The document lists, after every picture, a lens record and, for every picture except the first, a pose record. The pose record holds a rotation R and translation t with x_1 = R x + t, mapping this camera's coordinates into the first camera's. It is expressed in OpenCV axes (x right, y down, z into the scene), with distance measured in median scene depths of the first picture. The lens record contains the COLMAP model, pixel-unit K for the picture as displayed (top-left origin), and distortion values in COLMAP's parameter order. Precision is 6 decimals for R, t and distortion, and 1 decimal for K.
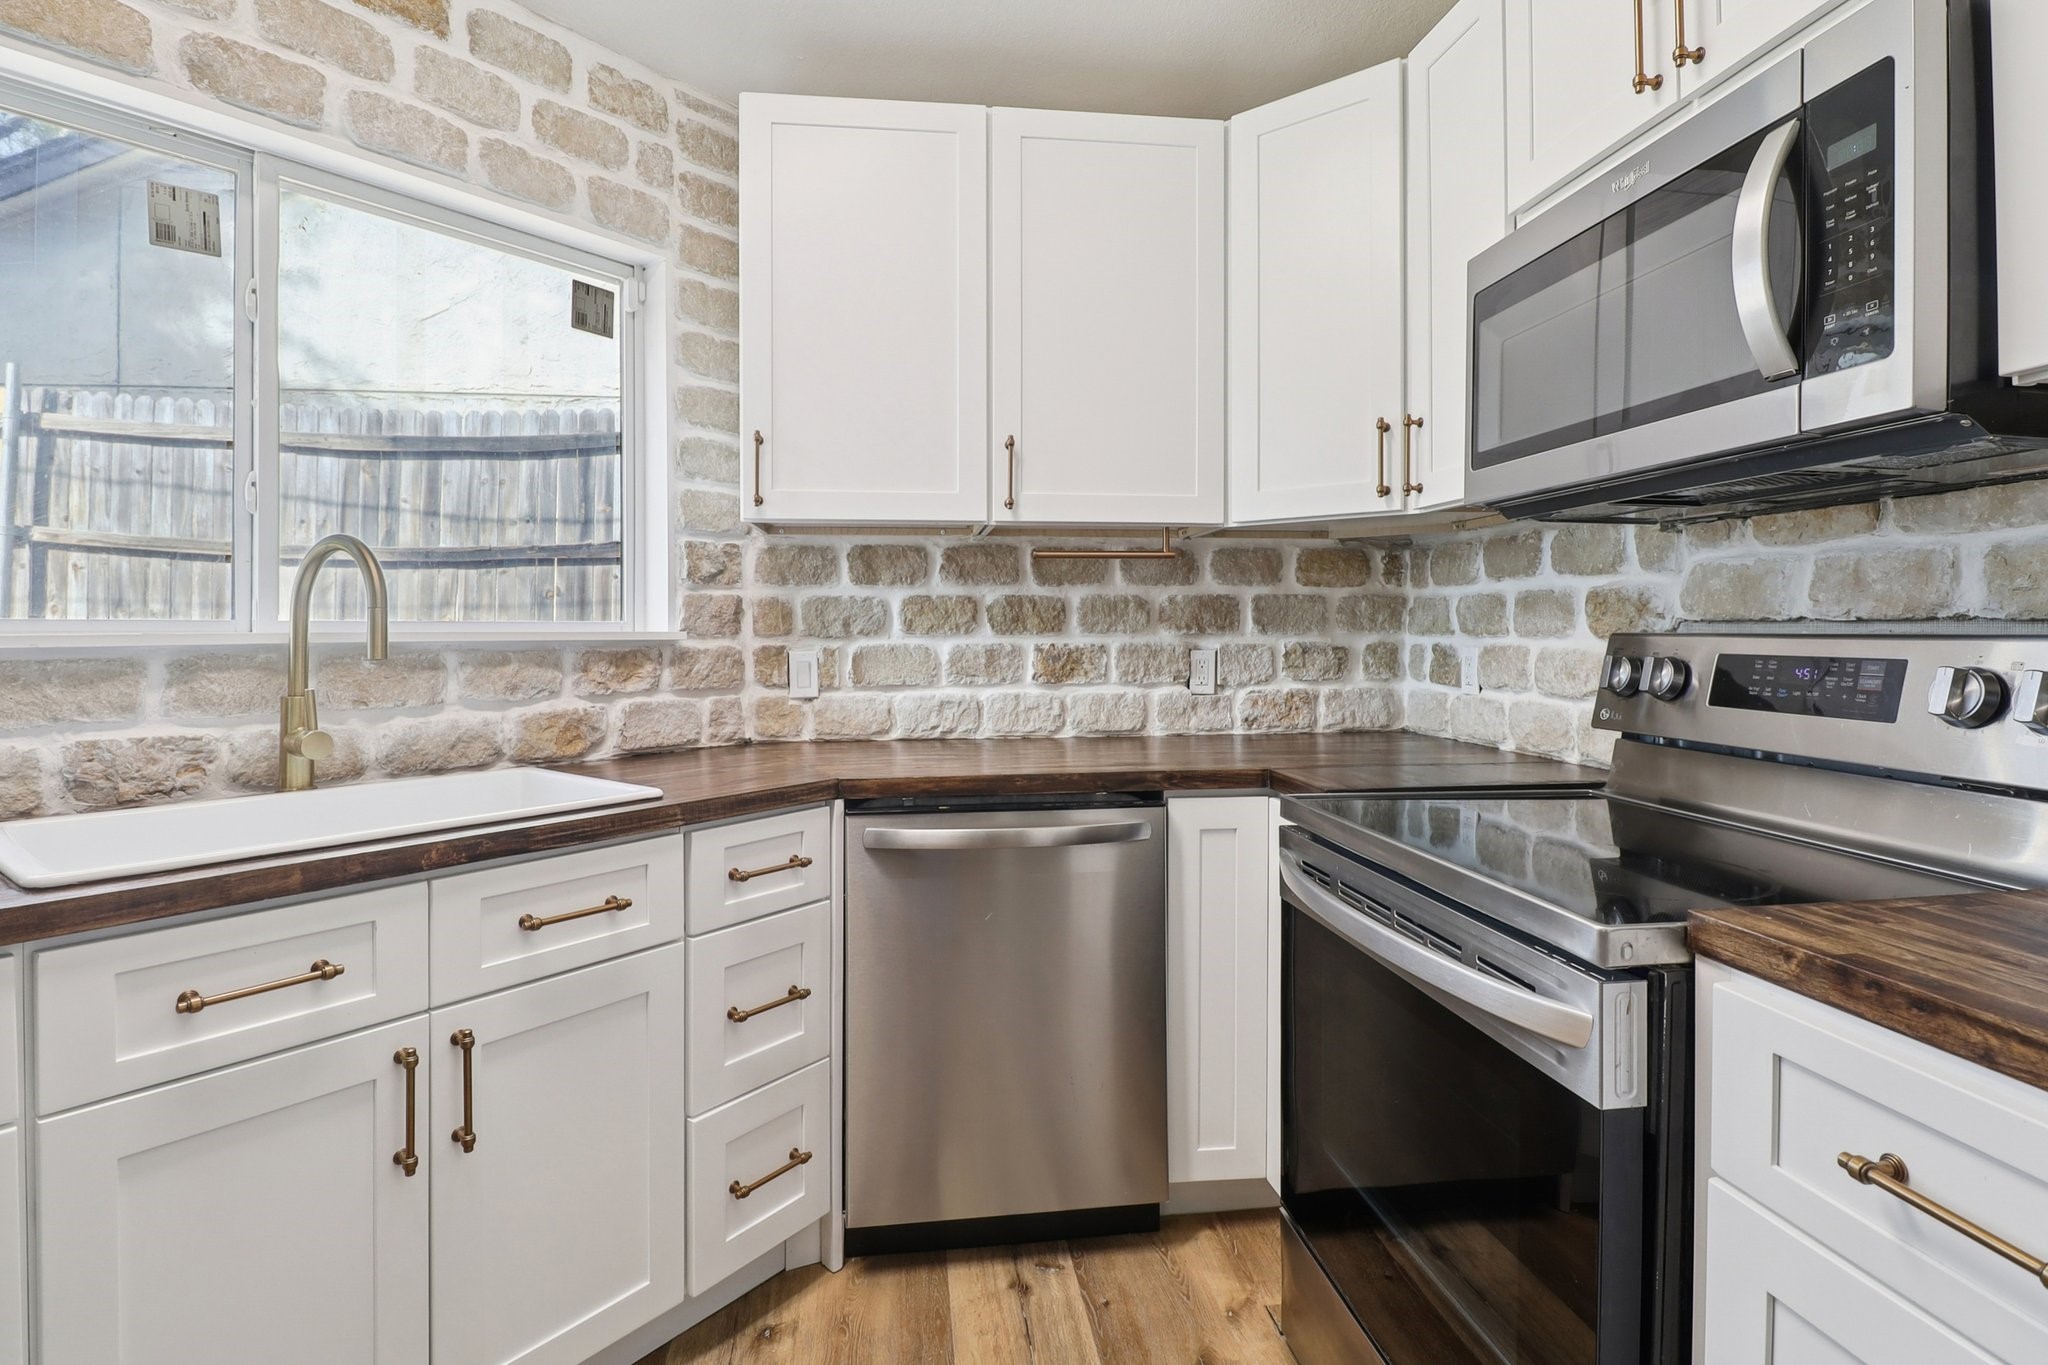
lens RADIAL K [[937.3, 0, 992.3], [0, 937.3, 633.4], [0, 0, 1]] dist [0.017503, -0.023780]
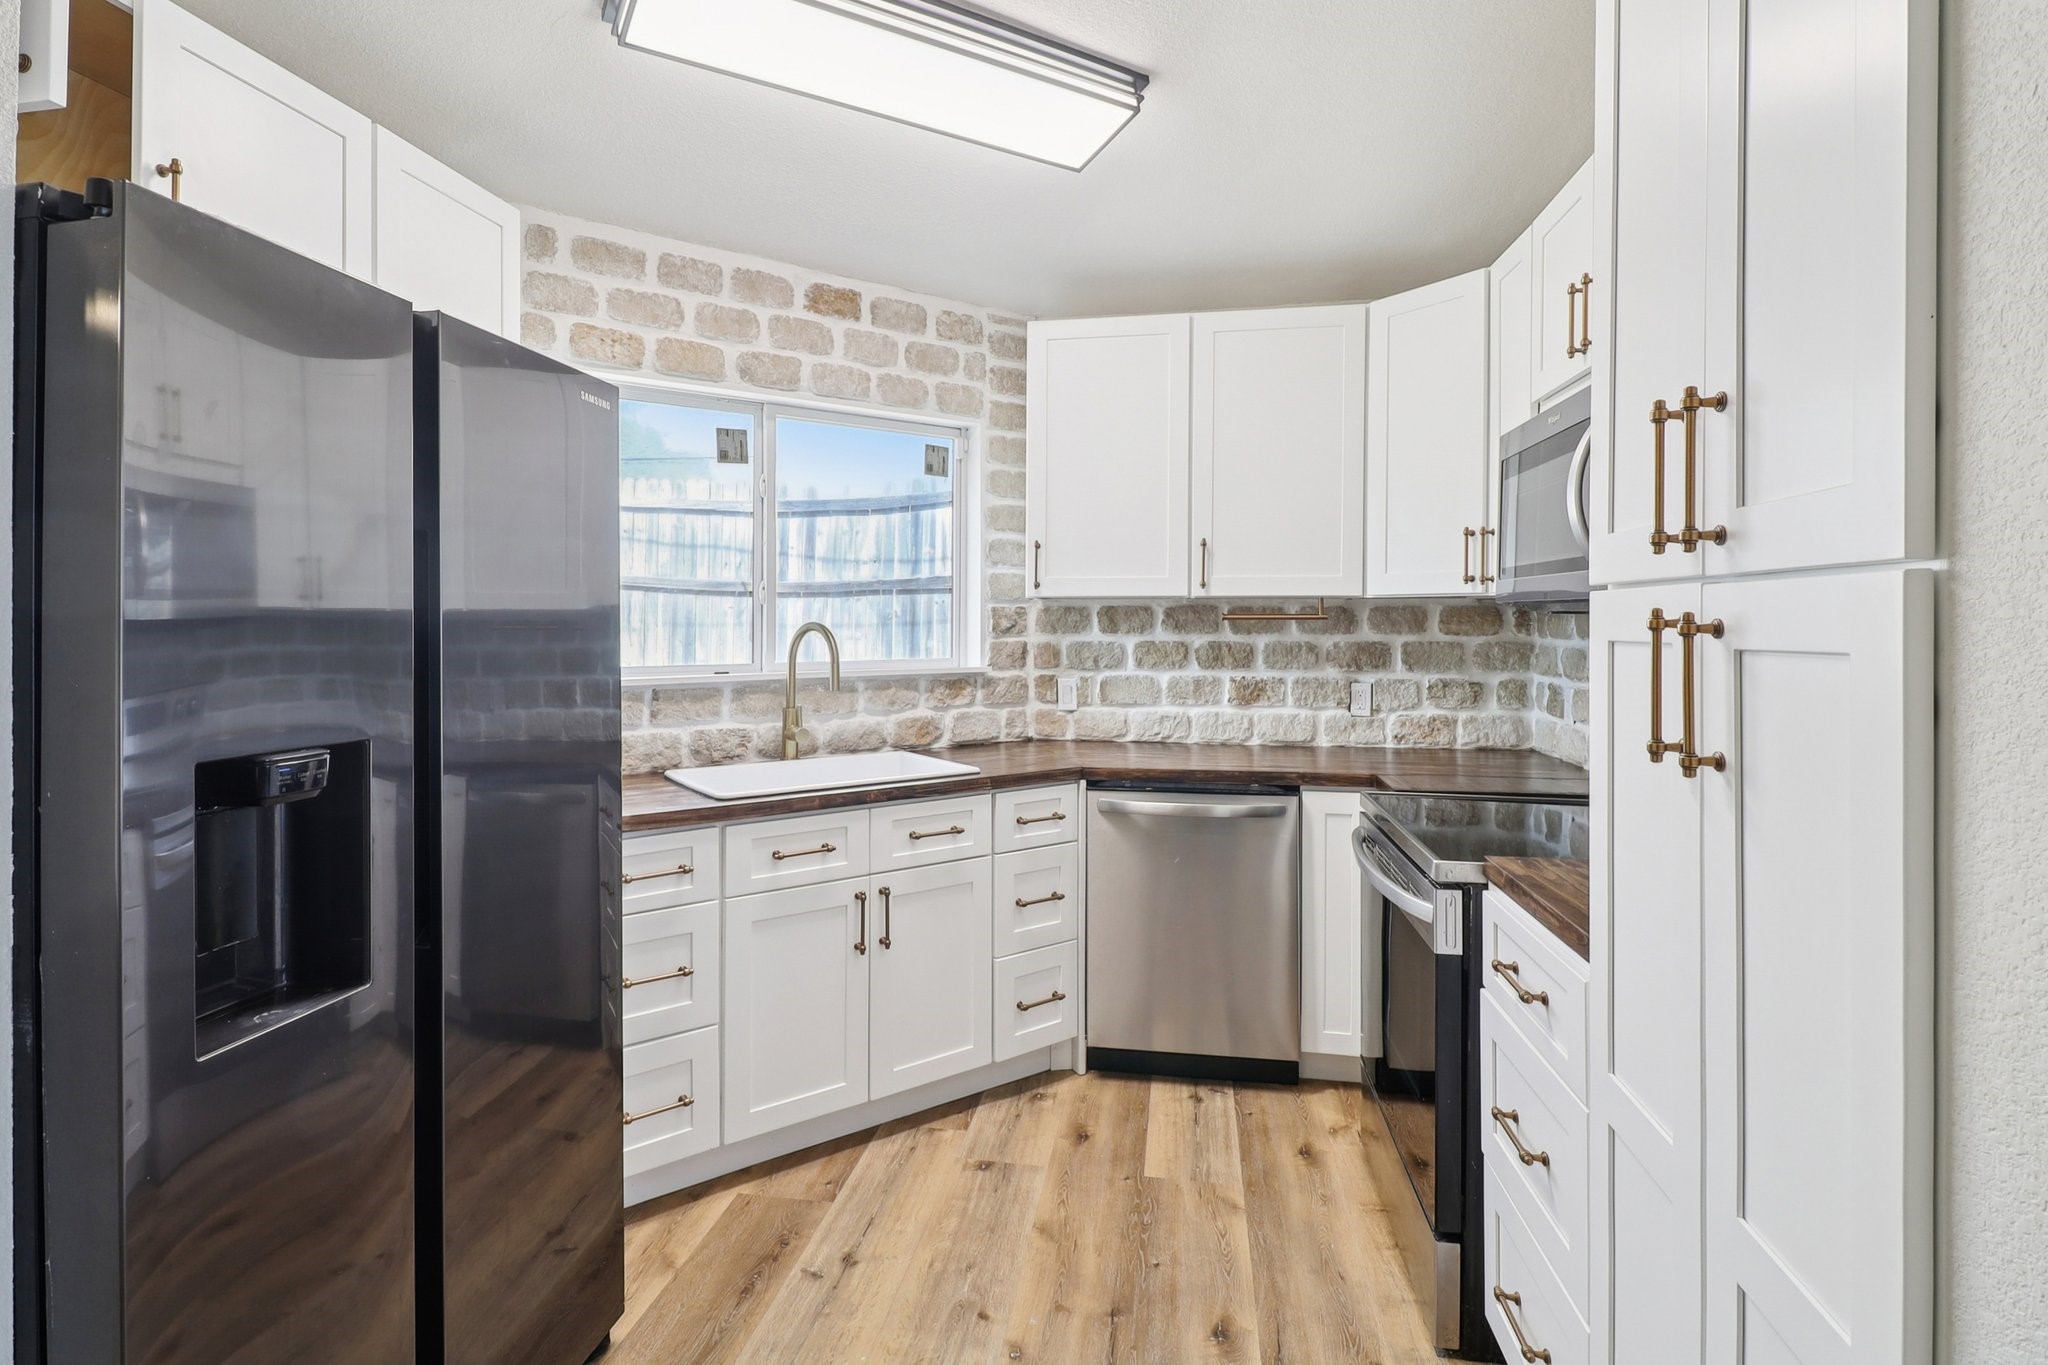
lens RADIAL K [[947.8, 0, 1025.3], [0, 947.8, 619.6], [0, 0, 1]] dist [0.003326, -0.000121]
pose [[0.963693, 0.005640, -0.266955, 0.135230], [-0.005909, 0.999983, -0.000205, -0.075362], [0.266949, 0.001775, 0.963709, -0.461844]]
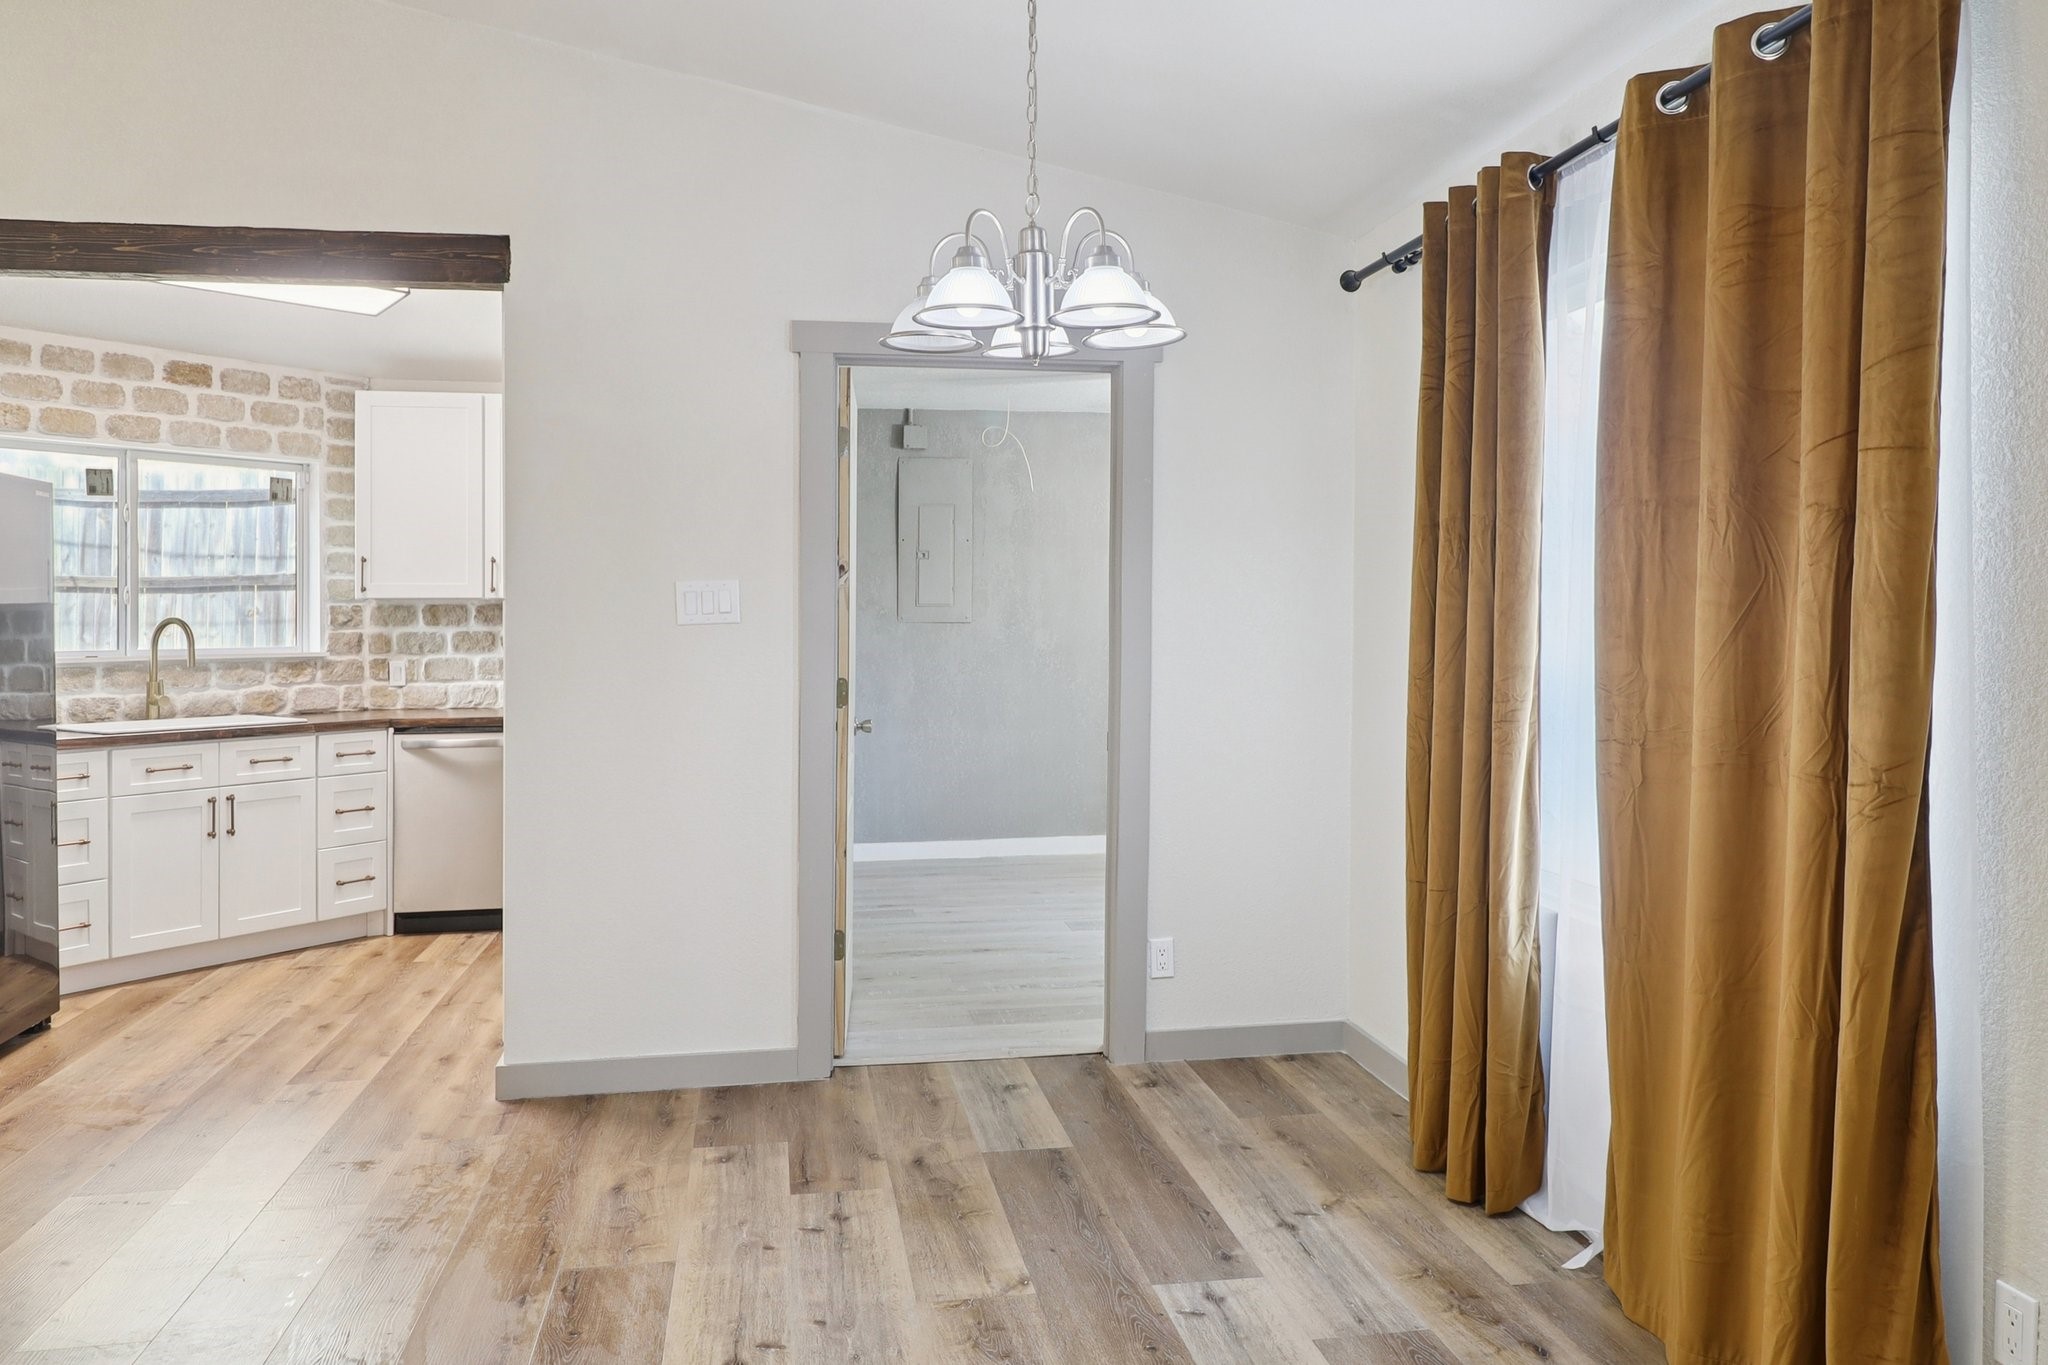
lens RADIAL K [[1450.2, 0, 1024.2], [0, 1450.2, 615.1], [0, 0, 1]] dist [0.051825, -0.049360]
pose [[0.998373, 0.001513, 0.056997, 0.920280], [-0.001362, 0.999995, -0.002690, -0.070173], [-0.057000, 0.002608, 0.998371, -2.074223]]
